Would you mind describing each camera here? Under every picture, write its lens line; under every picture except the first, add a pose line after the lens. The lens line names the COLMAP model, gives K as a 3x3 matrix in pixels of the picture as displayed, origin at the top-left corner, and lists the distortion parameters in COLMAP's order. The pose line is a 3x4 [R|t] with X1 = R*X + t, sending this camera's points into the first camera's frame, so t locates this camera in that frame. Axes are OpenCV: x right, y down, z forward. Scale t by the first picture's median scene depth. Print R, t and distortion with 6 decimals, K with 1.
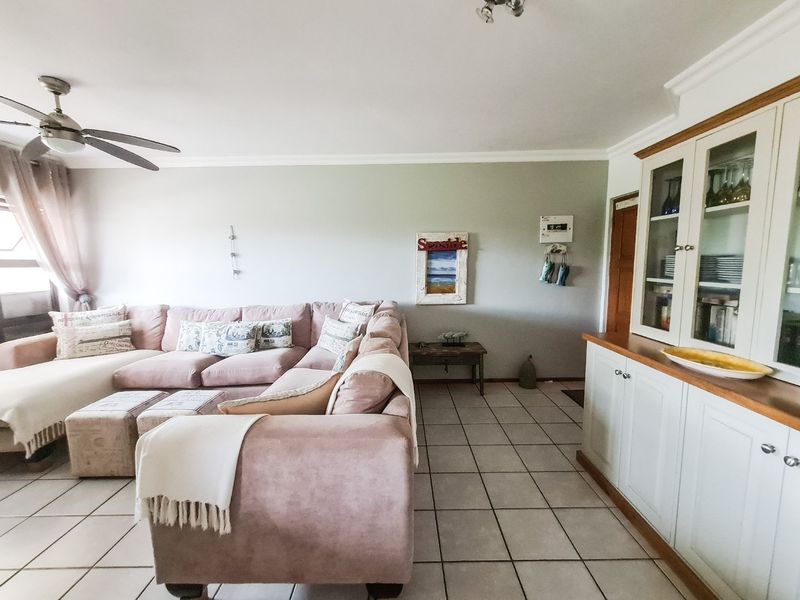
lens RADIAL K [[334.0, 0, 409.5], [0, 334.0, 299.5], [0, 0, 1]] dist [-0.002945, -0.000133]
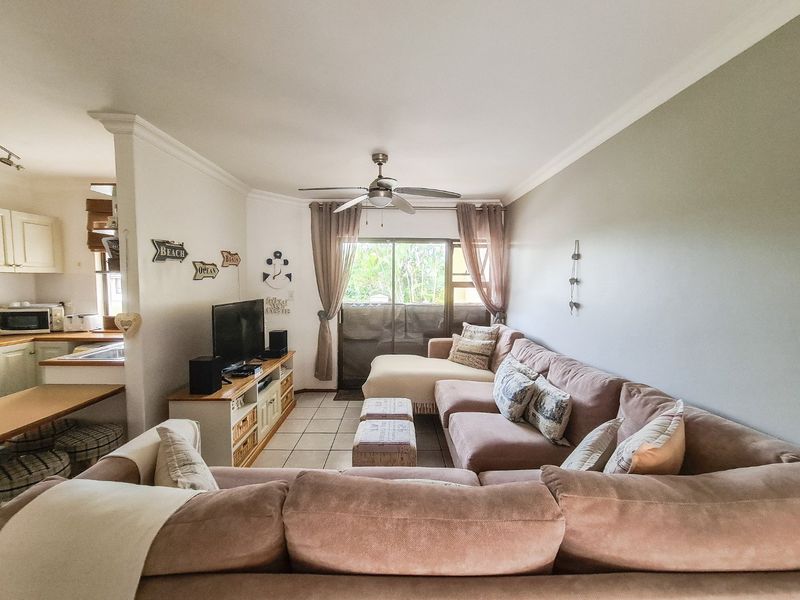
lens RADIAL K [[334.0, 0, 396.4], [0, 334.0, 296.3], [0, 0, 1]] dist [-0.002945, -0.000133]
pose [[-0.010705, 0.068029, -0.997626, 0.206560], [-0.120932, 0.990272, 0.068826, -0.116481], [0.992603, 0.121382, -0.002374, 0.703832]]
